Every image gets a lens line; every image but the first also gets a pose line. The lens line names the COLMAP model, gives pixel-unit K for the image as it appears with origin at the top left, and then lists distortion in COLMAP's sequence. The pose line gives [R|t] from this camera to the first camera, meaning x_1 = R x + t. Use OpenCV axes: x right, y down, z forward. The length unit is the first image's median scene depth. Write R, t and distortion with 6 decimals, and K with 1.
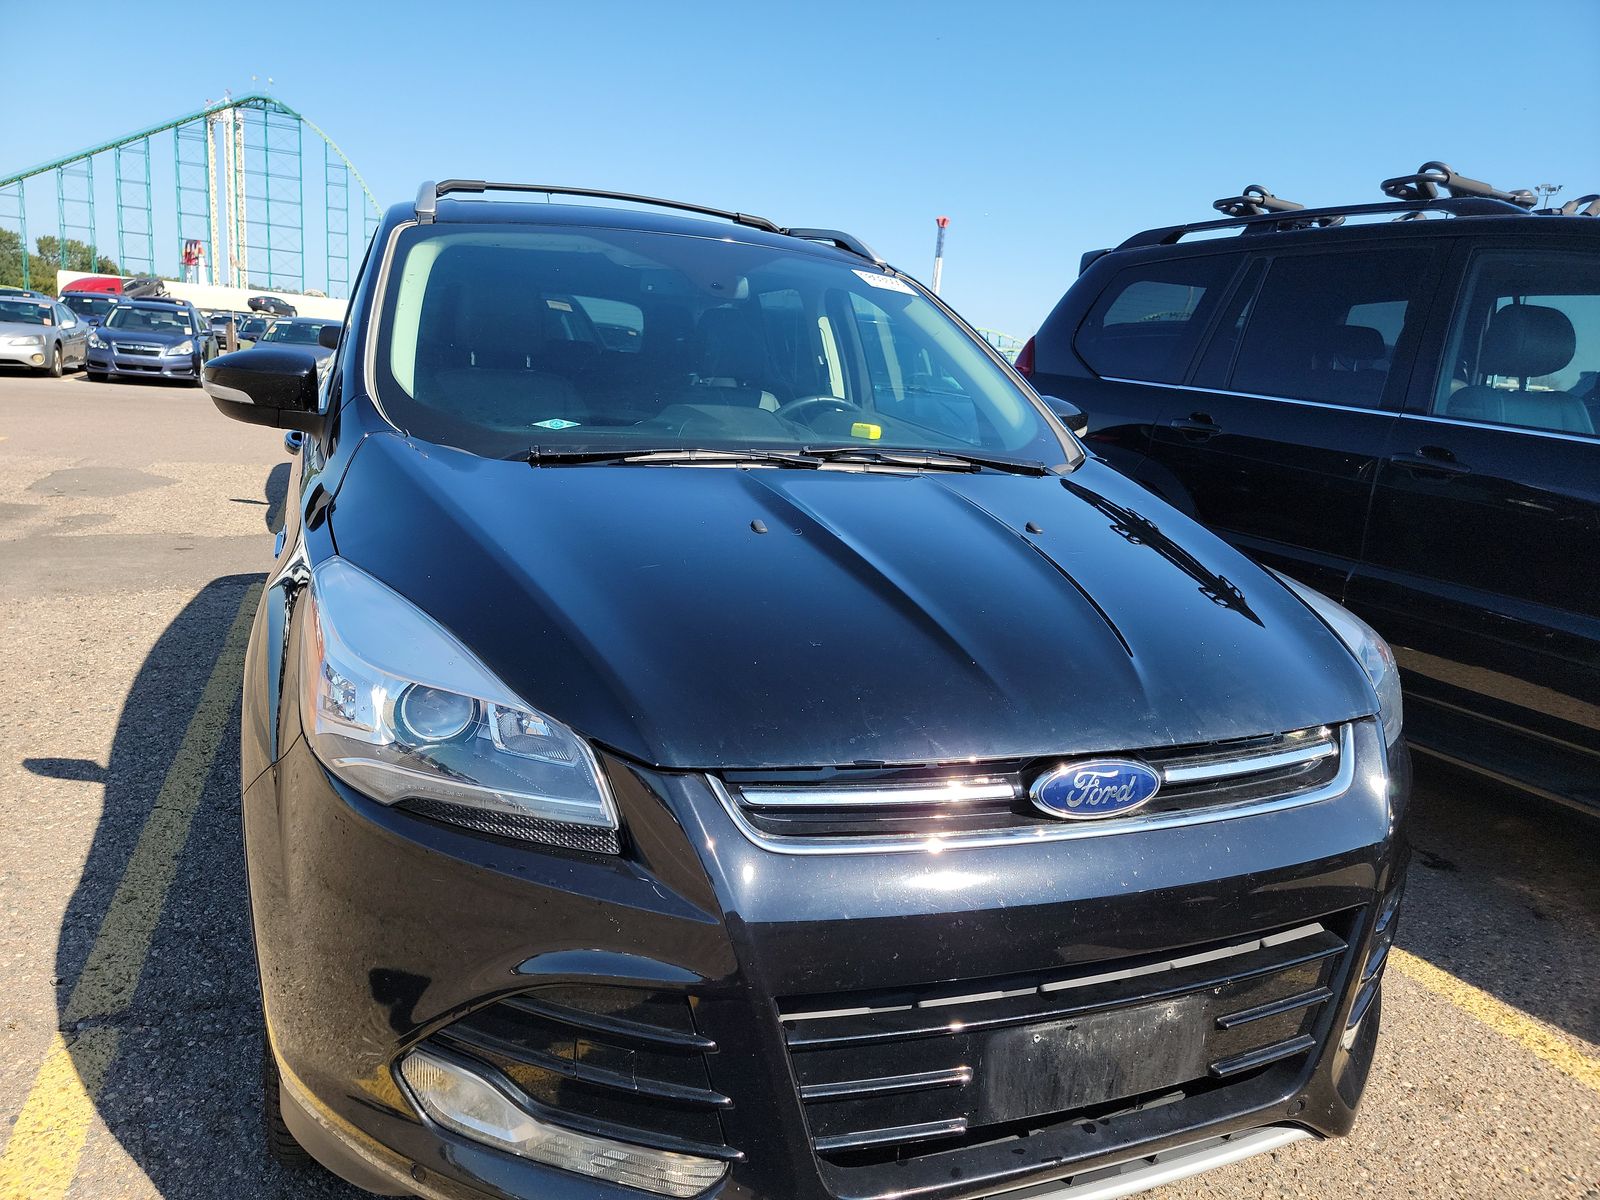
lens RADIAL K [[1199.3, 0, 856.9], [0, 1199.3, 598.0], [0, 0, 1]] dist [0.077886, -0.080848]
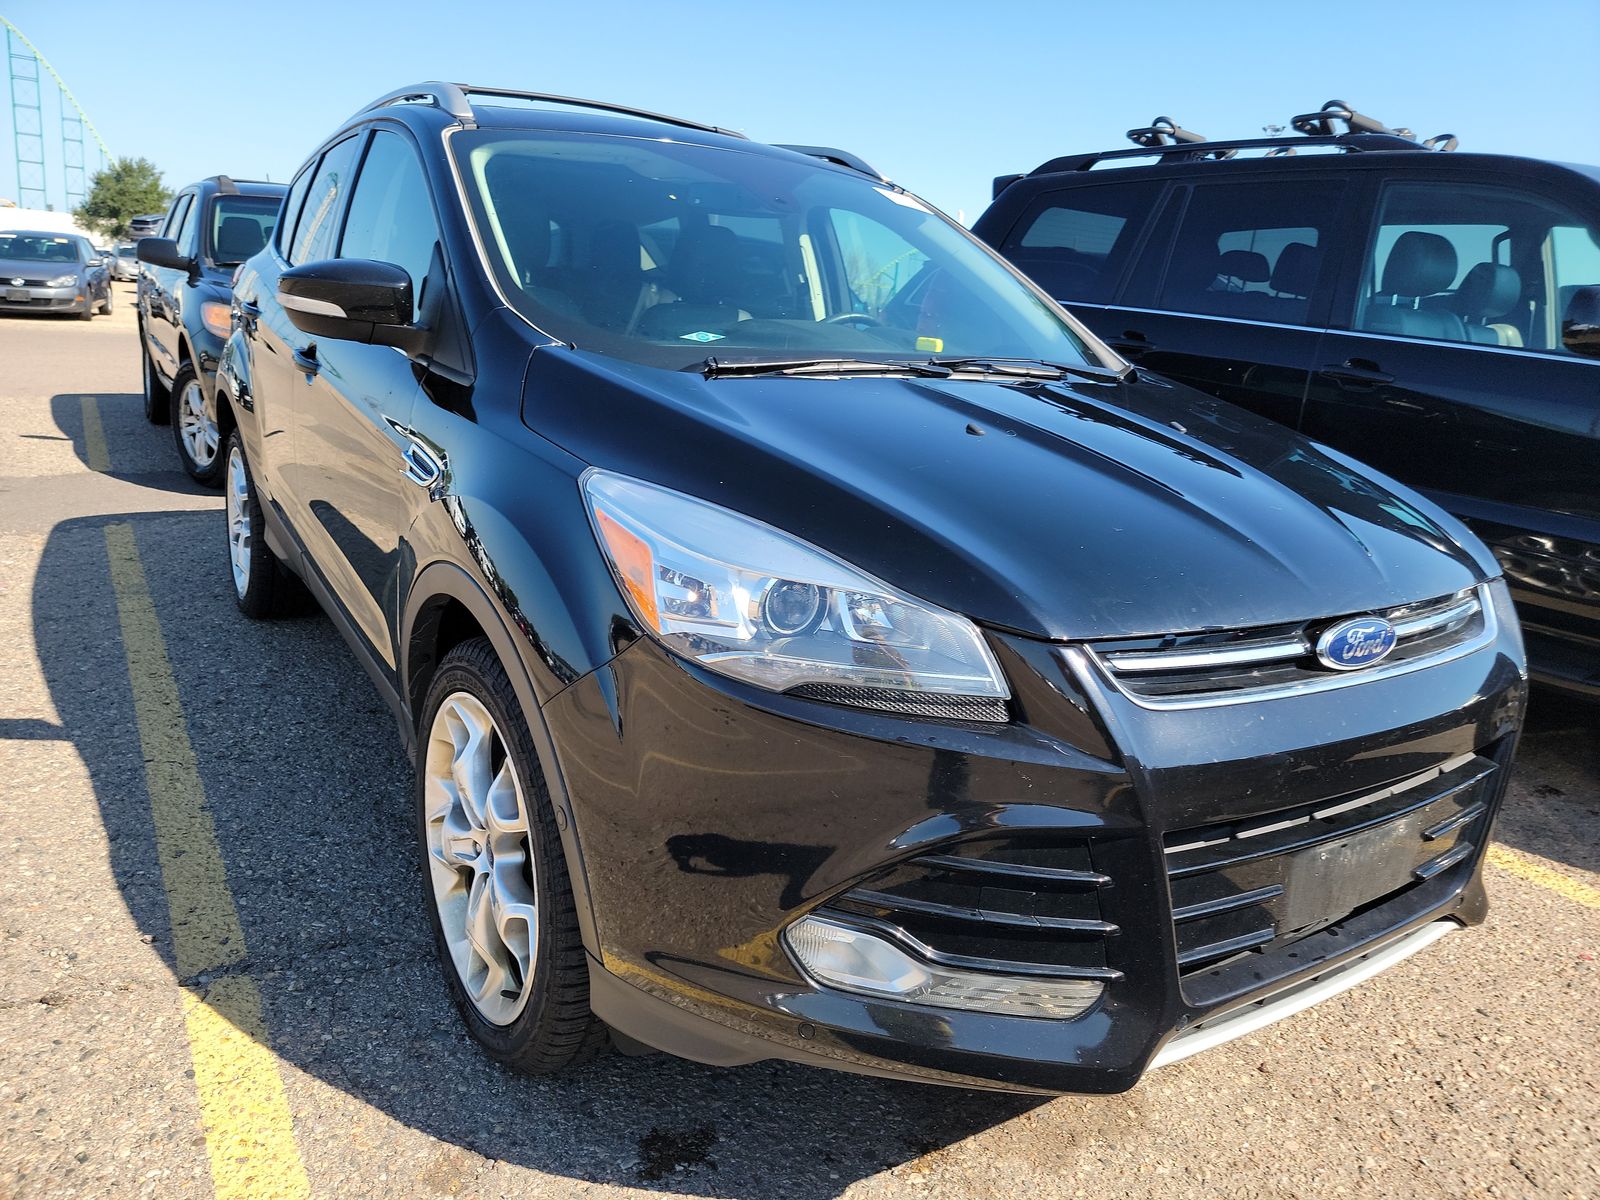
lens RADIAL K [[1199.3, 0, 856.9], [0, 1199.3, 598.0], [0, 0, 1]] dist [0.077886, -0.080848]
pose [[0.975771, -0.049930, 0.213020, -0.345338], [0.037780, 0.997439, 0.060733, 0.017239], [-0.215506, -0.051214, 0.975159, -0.021611]]
